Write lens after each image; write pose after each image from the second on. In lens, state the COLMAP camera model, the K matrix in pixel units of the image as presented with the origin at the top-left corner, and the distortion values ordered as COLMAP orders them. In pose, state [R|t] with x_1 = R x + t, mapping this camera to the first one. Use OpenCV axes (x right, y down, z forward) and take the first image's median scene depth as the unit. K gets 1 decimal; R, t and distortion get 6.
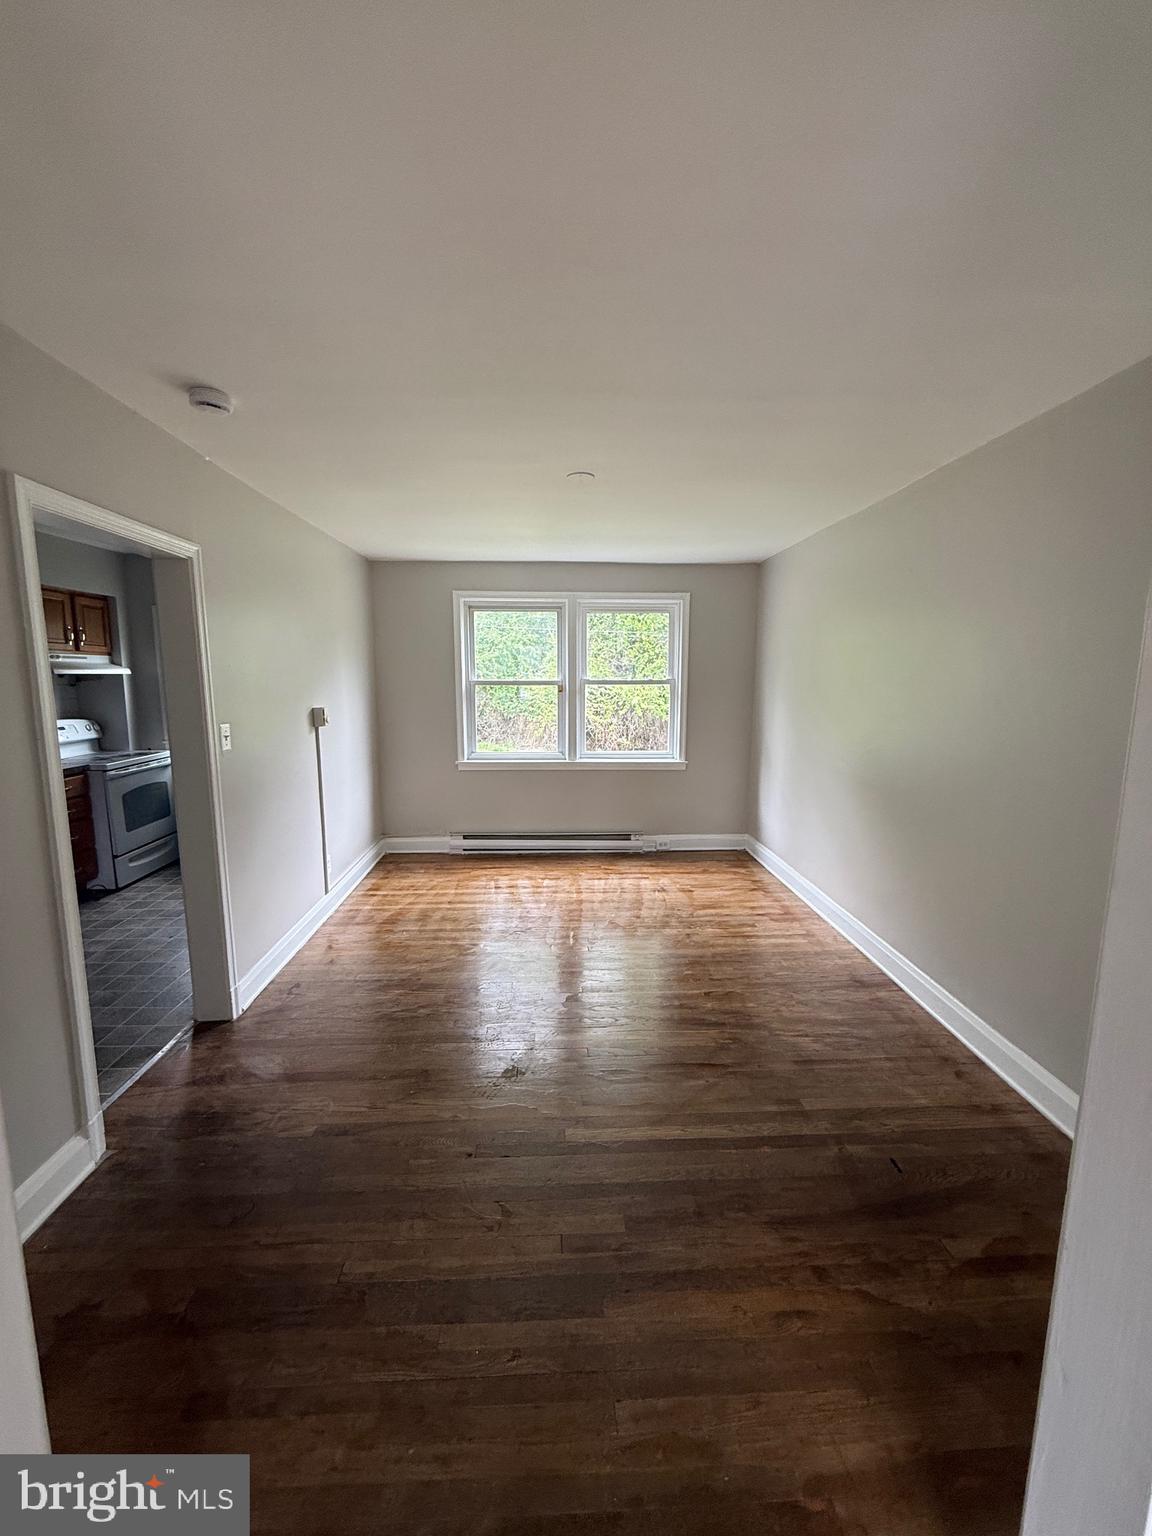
lens RADIAL K [[615.6, 0, 579.3], [0, 615.6, 762.1], [0, 0, 1]] dist [-0.001930, 0.002263]
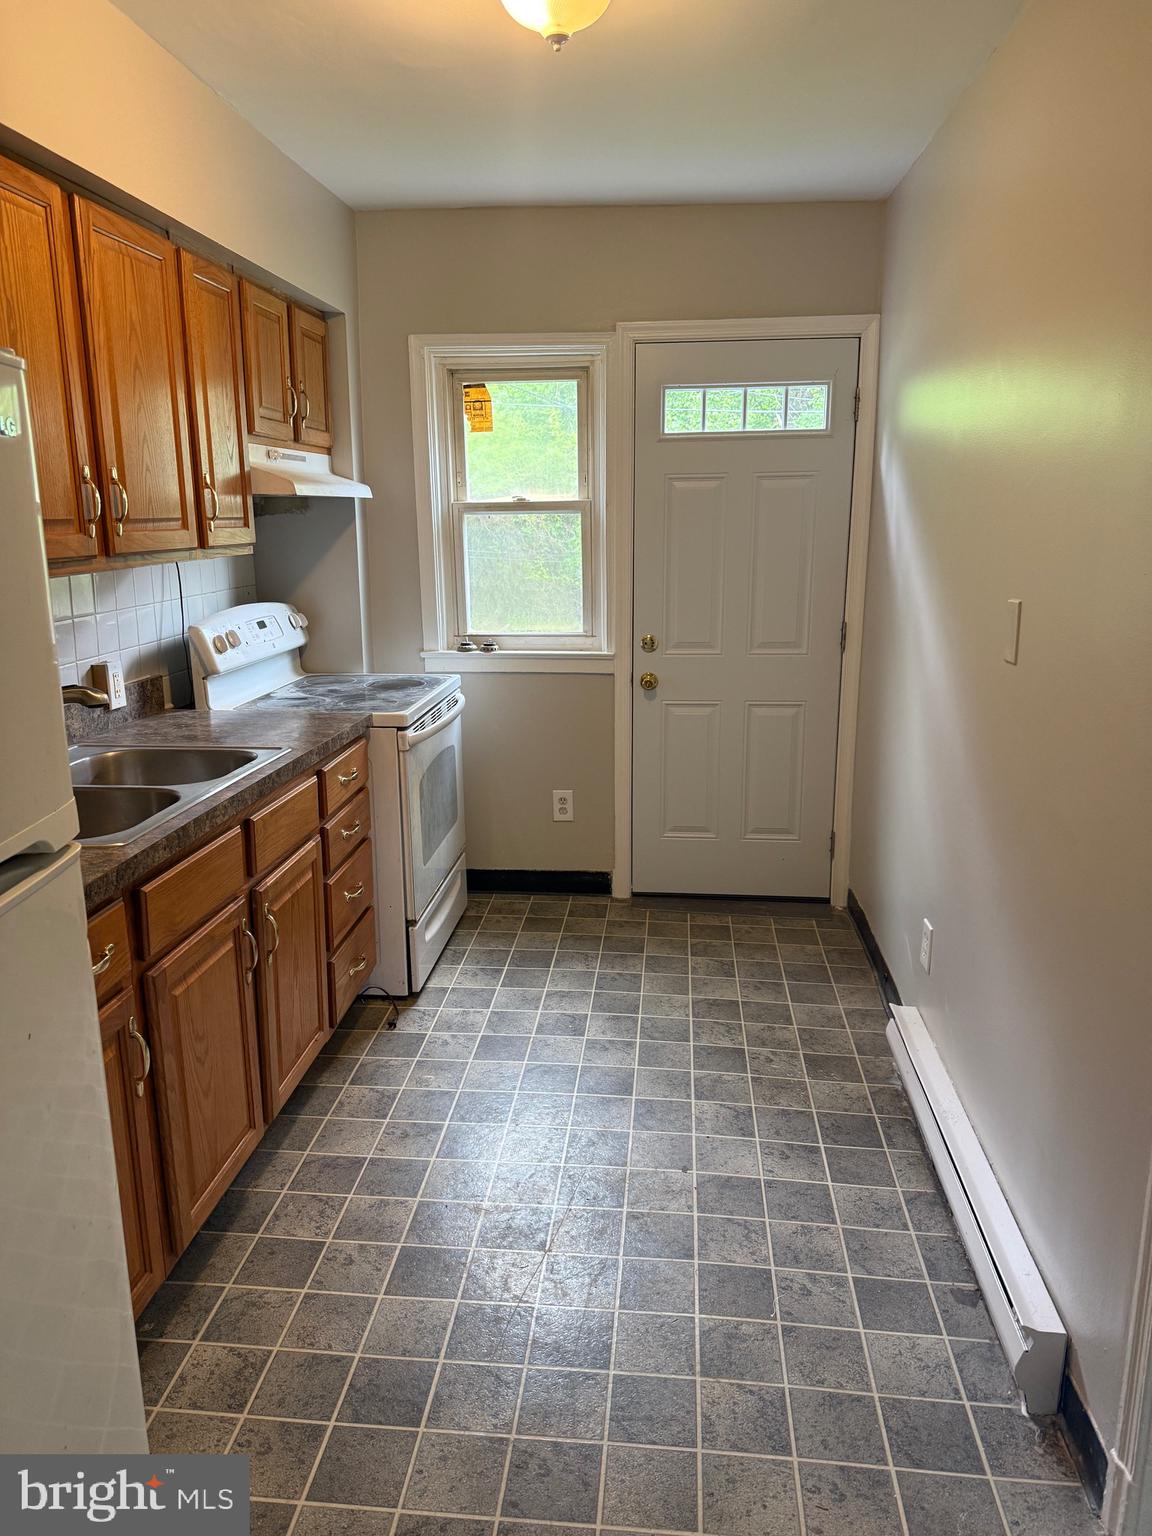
lens RADIAL K [[1084.6, 0, 568.3], [0, 1084.6, 759.8], [0, 0, 1]] dist [0.068931, -0.091560]
pose [[0.988885, 0.023652, -0.146789, -0.475310], [-0.010594, 0.995965, 0.089110, -0.027989], [0.148304, -0.086565, 0.985146, 0.239606]]
